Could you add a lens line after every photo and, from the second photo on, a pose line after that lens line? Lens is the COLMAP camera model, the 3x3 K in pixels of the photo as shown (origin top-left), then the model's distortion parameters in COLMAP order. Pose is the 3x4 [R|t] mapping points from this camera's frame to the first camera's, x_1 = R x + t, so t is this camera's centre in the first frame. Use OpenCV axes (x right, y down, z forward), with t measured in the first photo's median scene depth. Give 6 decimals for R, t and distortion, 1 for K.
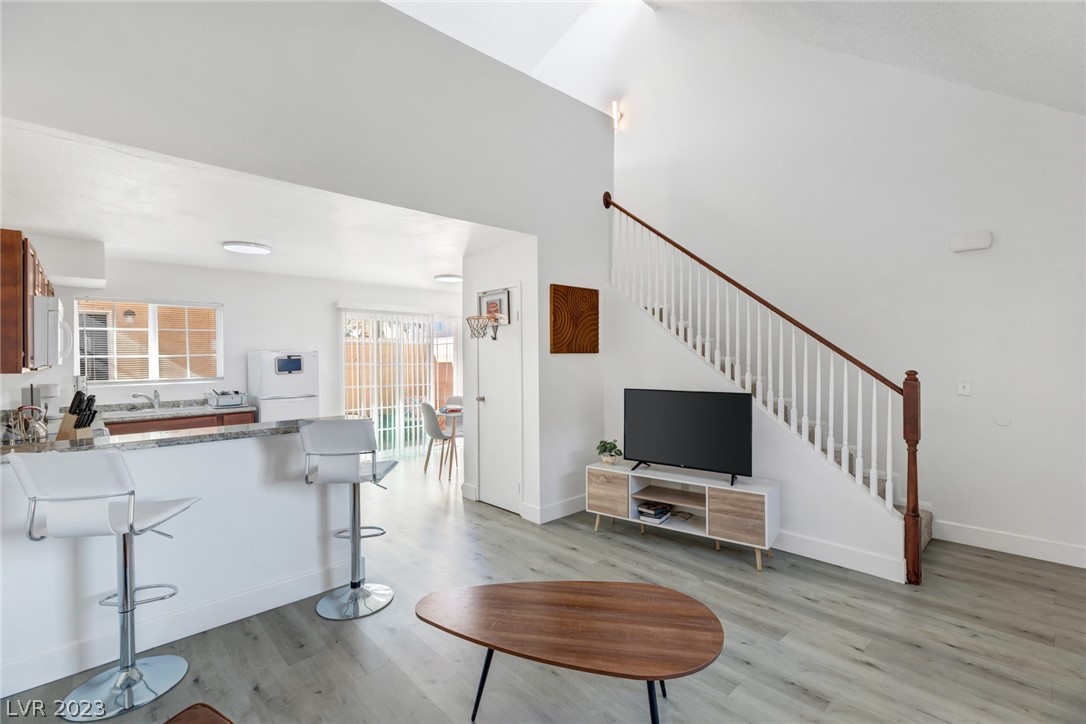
lens RADIAL K [[482.4, 0, 552.7], [0, 482.4, 356.4], [0, 0, 1]] dist [-0.000738, -0.000303]
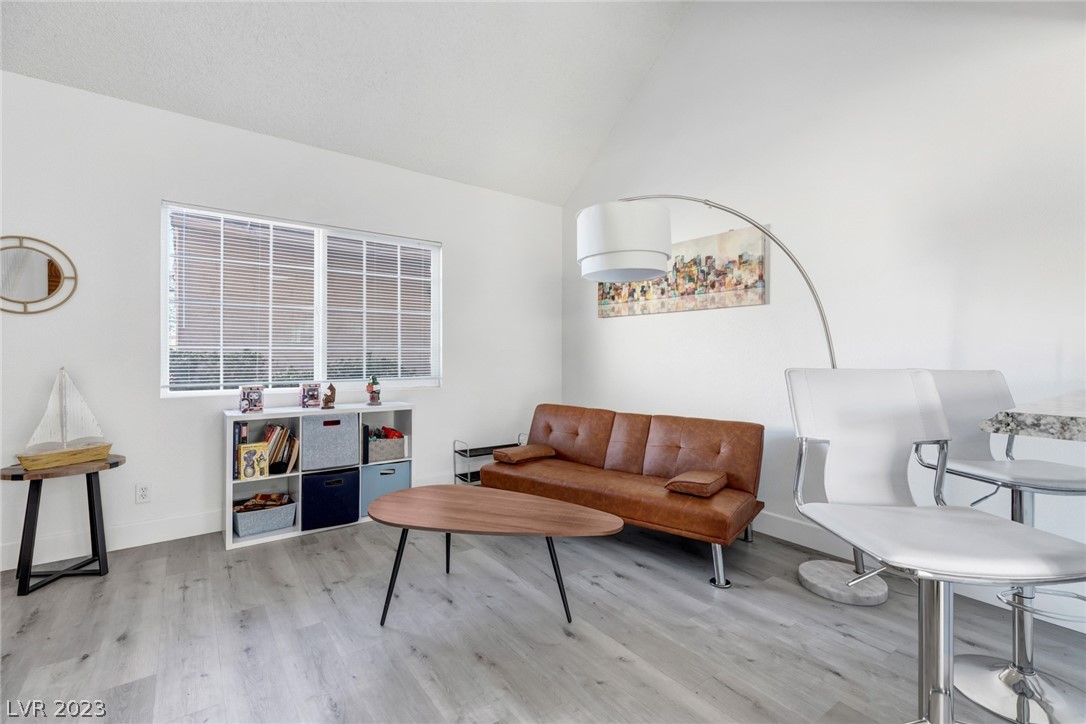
lens RADIAL K [[482.4, 0, 552.7], [0, 482.4, 356.4], [0, 0, 1]] dist [-0.000738, -0.000303]
pose [[-0.993732, 0.004250, 0.111711, -0.132499], [0.004860, 0.999975, 0.005196, 0.081461], [-0.111687, 0.005706, -0.993727, 1.102848]]
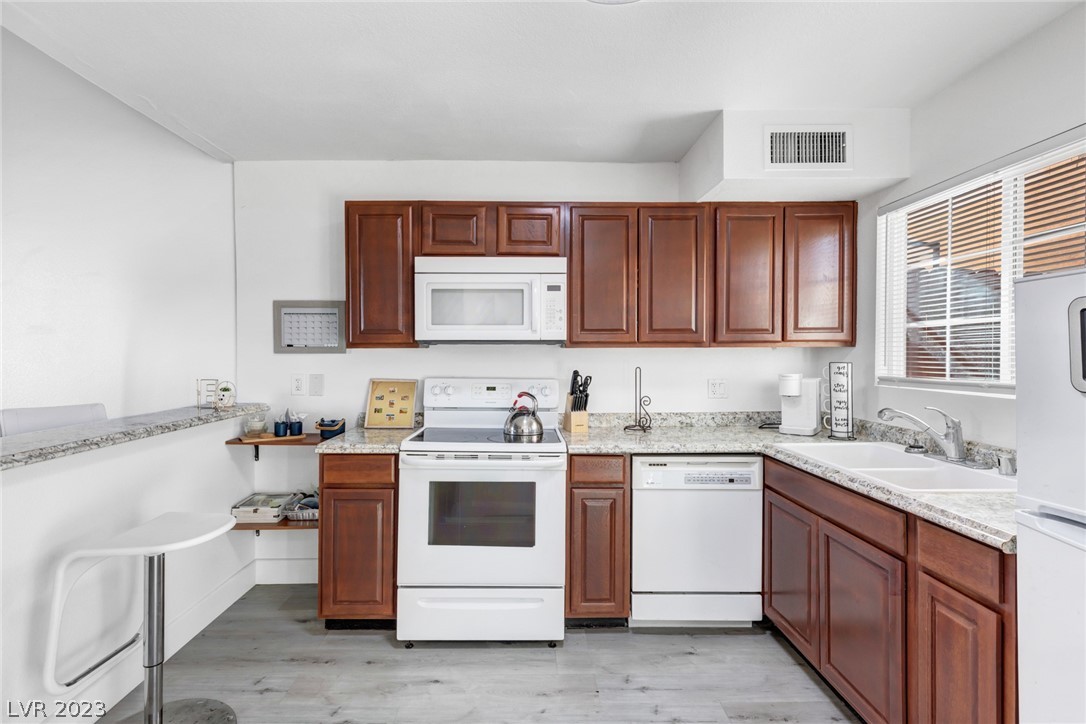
lens RADIAL K [[517.1, 0, 528.5], [0, 517.1, 353.9], [0, 0, 1]] dist [0.002203, 0.000381]
pose [[-0.684010, 0.013255, -0.729352, -0.436036], [0.006623, 0.999907, 0.011960, 0.027776], [0.729442, 0.003350, -0.684034, 1.452868]]
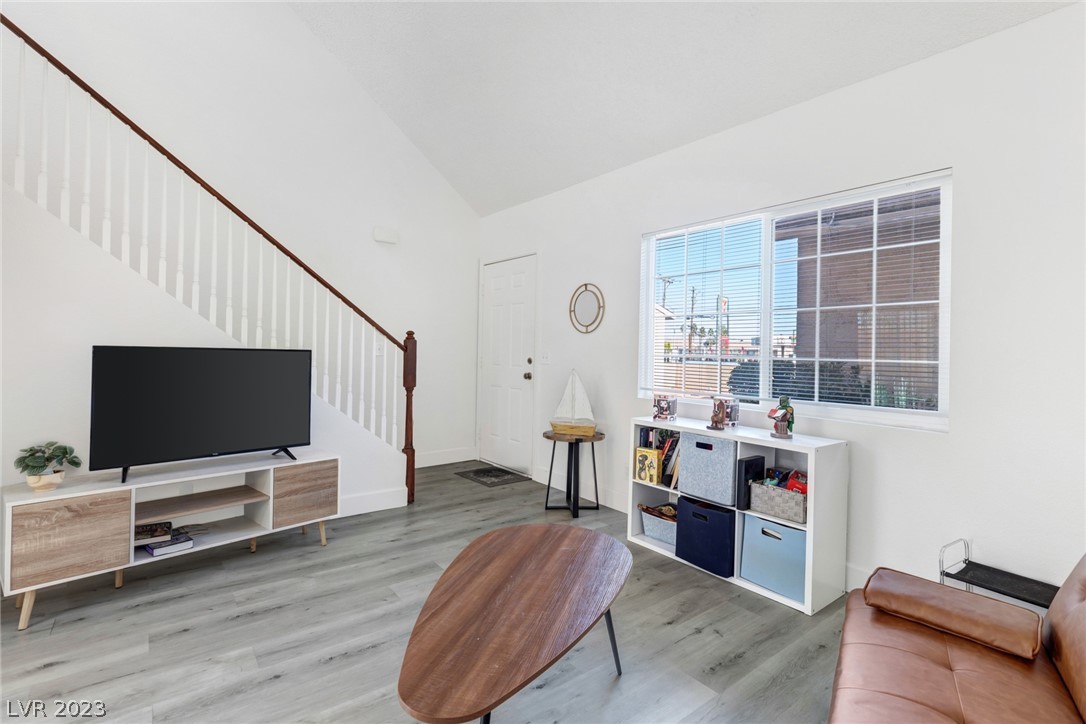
lens RADIAL K [[503.6, 0, 546.9], [0, 503.6, 348.3], [0, 0, 1]] dist [0.003785, 0.000458]
pose [[0.088472, 0.017413, 0.995926, -0.432535], [-0.024369, 0.999586, -0.015312, 0.072159], [-0.995781, -0.022916, 0.088860, 0.458575]]
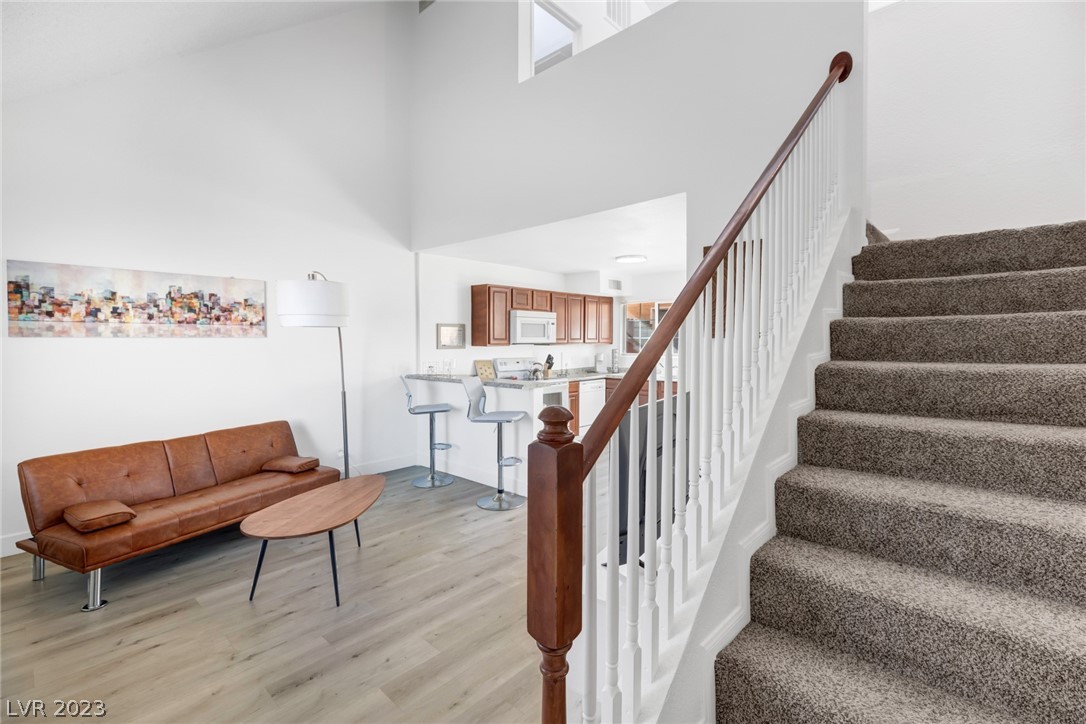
lens RADIAL K [[488.3, 0, 551.9], [0, 488.3, 347.6], [0, 0, 1]] dist [0.001953, 0.001344]
pose [[0.077433, 0.026987, -0.996632, 0.888574], [-0.000714, 0.999635, 0.027013, -0.014892], [0.996997, -0.001380, 0.077424, 0.829174]]
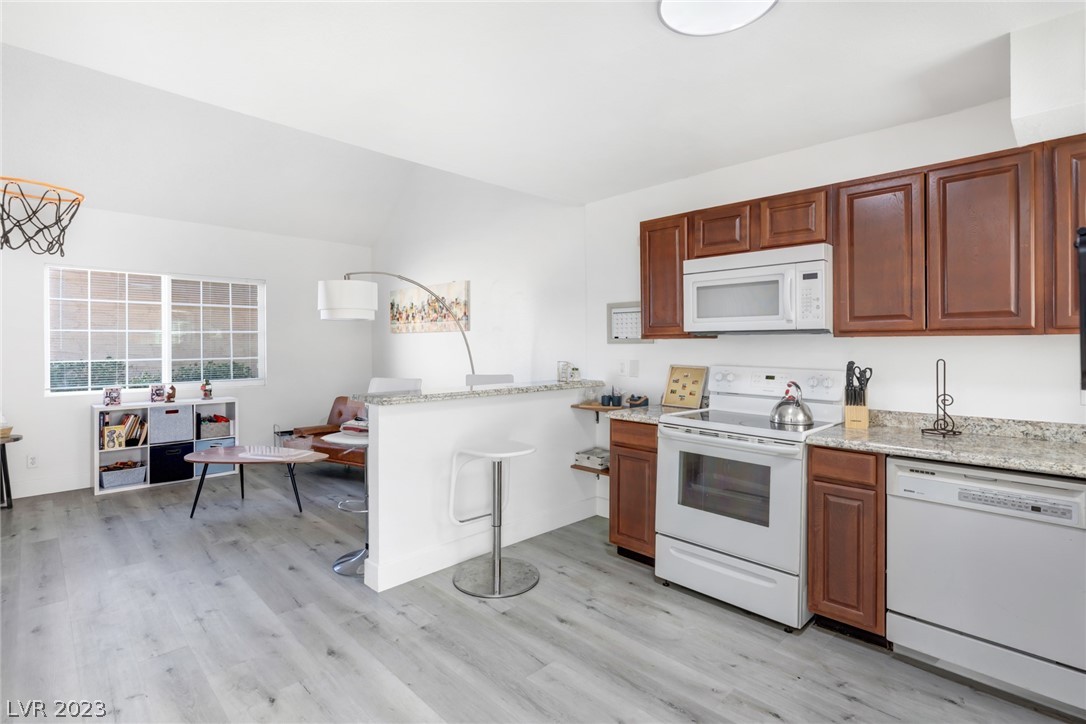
lens RADIAL K [[522.0, 0, 545.4], [0, 522.0, 345.0], [0, 0, 1]] dist [-0.000282, -0.000412]
pose [[-0.999778, 0.011147, -0.017880, -0.613259], [0.011108, 0.999936, 0.002259, 0.033505], [0.017904, 0.002060, -0.999838, 1.695709]]
